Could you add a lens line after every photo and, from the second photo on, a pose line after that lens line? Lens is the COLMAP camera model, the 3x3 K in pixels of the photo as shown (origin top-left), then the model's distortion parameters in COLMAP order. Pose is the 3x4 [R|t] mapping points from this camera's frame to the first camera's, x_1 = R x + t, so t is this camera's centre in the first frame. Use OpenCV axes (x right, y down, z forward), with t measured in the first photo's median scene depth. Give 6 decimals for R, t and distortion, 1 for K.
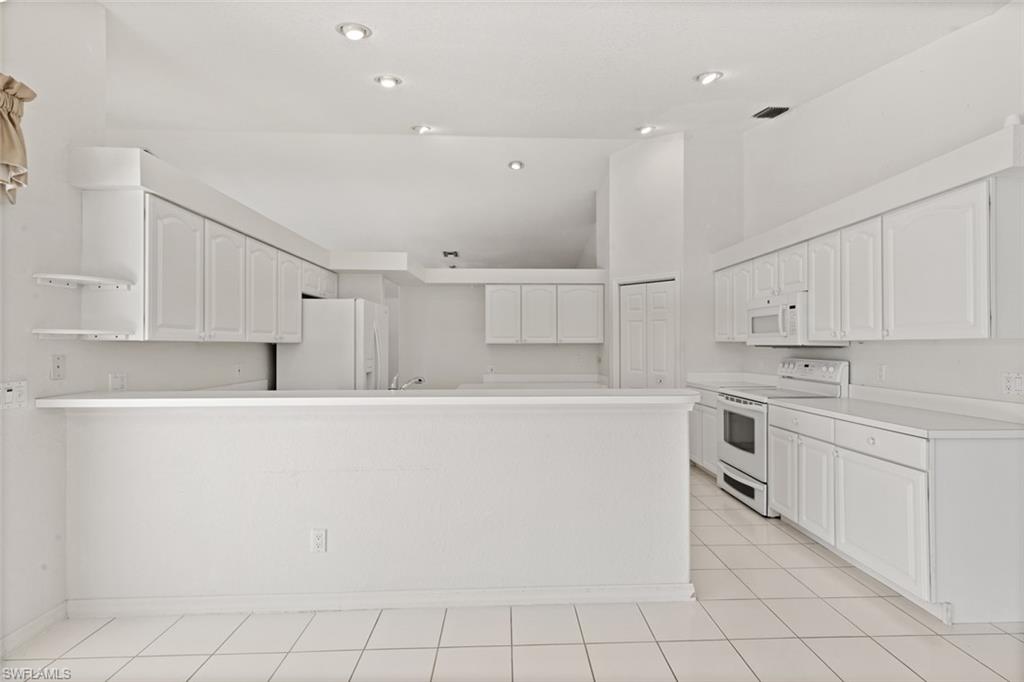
lens RADIAL K [[462.3, 0, 515.7], [0, 462.3, 344.9], [0, 0, 1]] dist [0.011776, -0.001762]
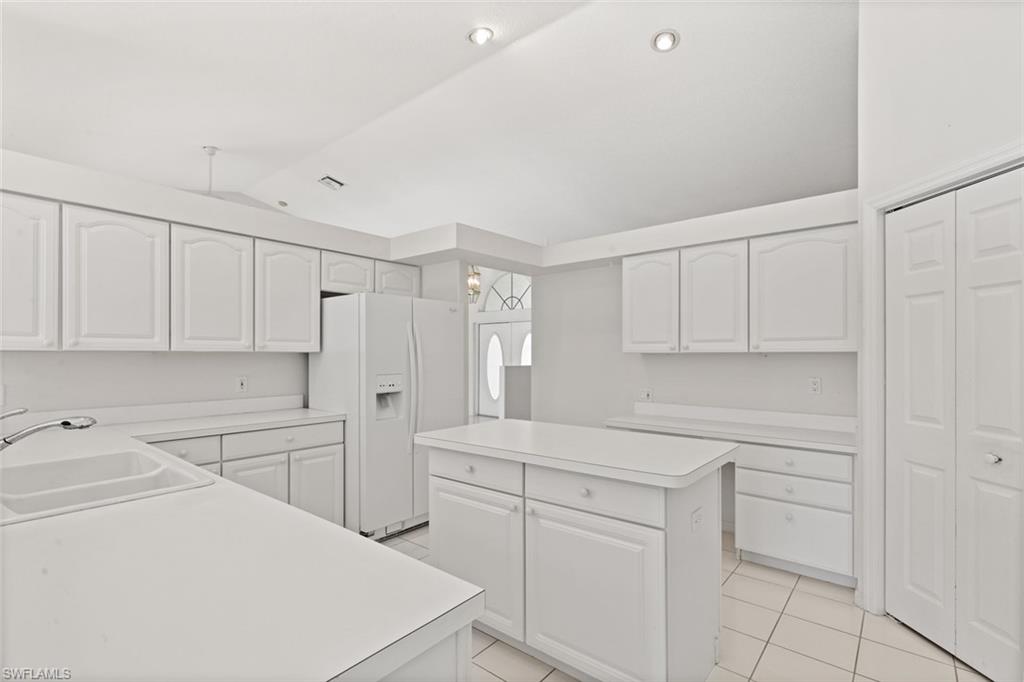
lens RADIAL K [[462.3, 0, 520.3], [0, 462.3, 355.7], [0, 0, 1]] dist [0.011776, -0.001762]
pose [[0.750229, 0.002025, -0.661175, 0.340743], [-0.001154, 0.999998, 0.001753, -0.000854], [0.661177, -0.000552, 0.750230, 0.626206]]
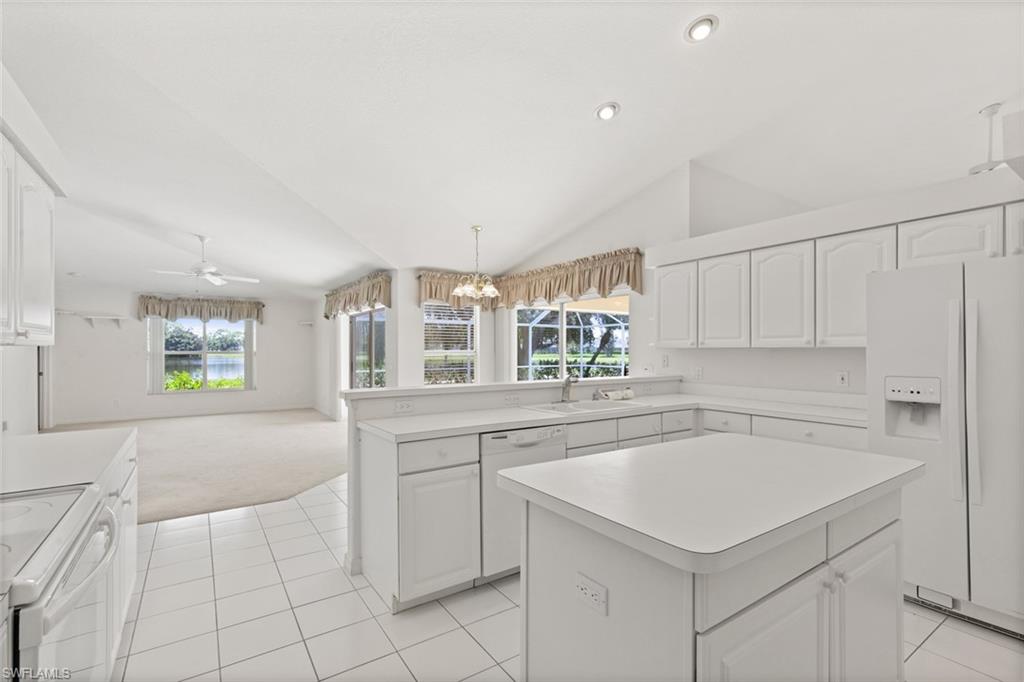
lens RADIAL K [[462.3, 0, 514.3], [0, 462.3, 347.9], [0, 0, 1]] dist [0.011776, -0.001762]
pose [[-0.840994, -0.002210, -0.541039, 0.381752], [0.000157, 0.999991, -0.004328, -0.000794], [0.541044, -0.003725, -0.840986, 1.277532]]
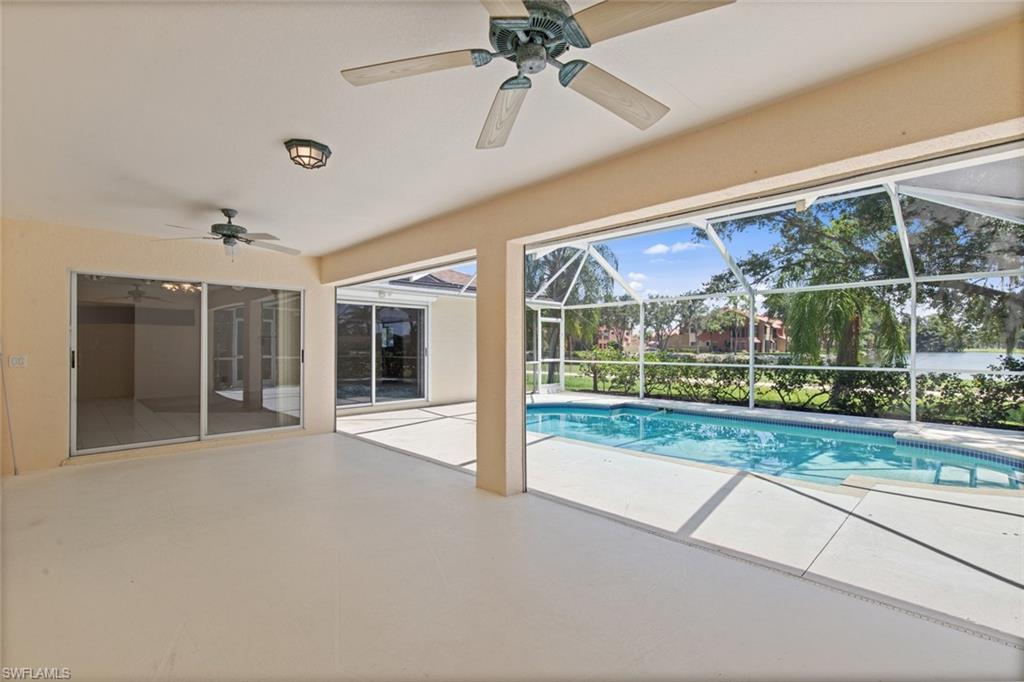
lens RADIAL K [[462.3, 0, 512.9], [0, 462.3, 343.3], [0, 0, 1]] dist [0.011776, -0.001762]
pose [[-0.671525, 0.004810, 0.740966, -2.146860], [0.001906, 0.999987, -0.004764, 0.038402], [-0.740979, -0.001787, -0.671525, 0.412869]]
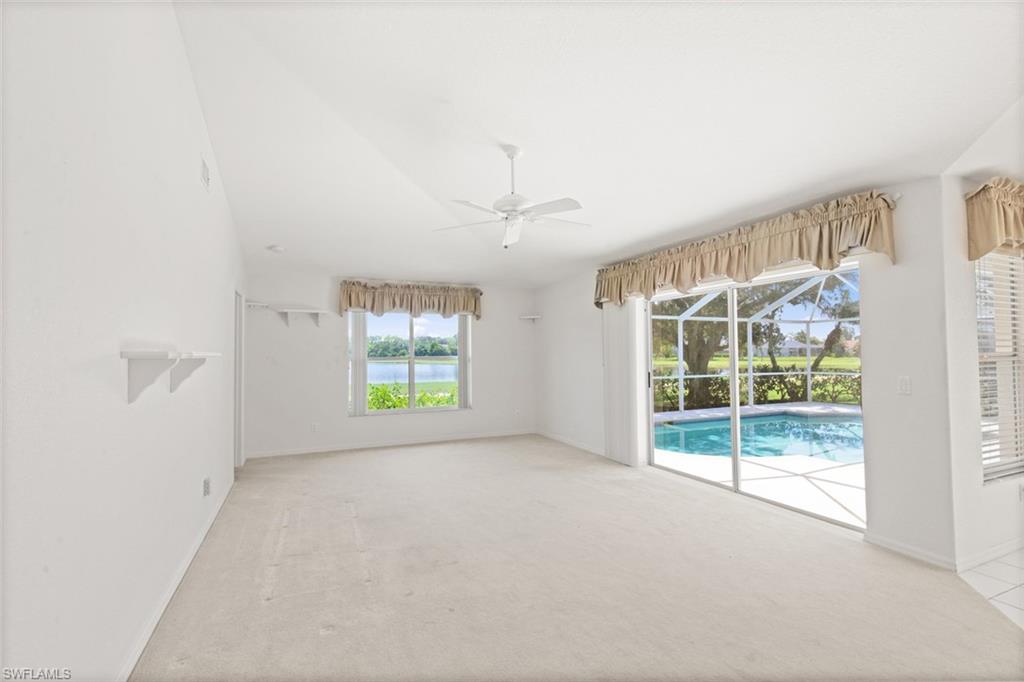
lens RADIAL K [[462.3, 0, 509.6], [0, 462.3, 341.2], [0, 0, 1]] dist [0.011776, -0.001762]
pose [[-0.924373, -0.005134, -0.381456, 0.730559], [0.006041, 0.999587, -0.028093, -0.002201], [0.381443, -0.028273, -0.923960, 0.225939]]
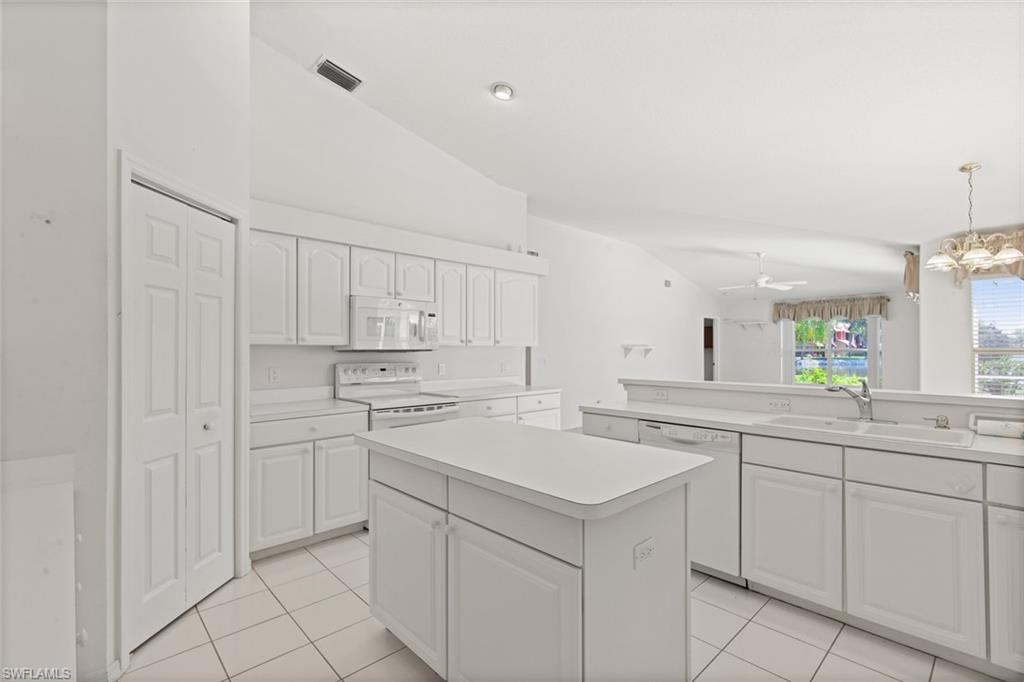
lens RADIAL K [[462.3, 0, 520.4], [0, 462.3, 348.4], [0, 0, 1]] dist [0.011776, -0.001762]
pose [[-0.666940, 0.000767, 0.745111, -0.293436], [0.001163, 0.999999, 0.000012, 0.000471], [-0.745110, 0.000874, -0.666941, 1.347203]]
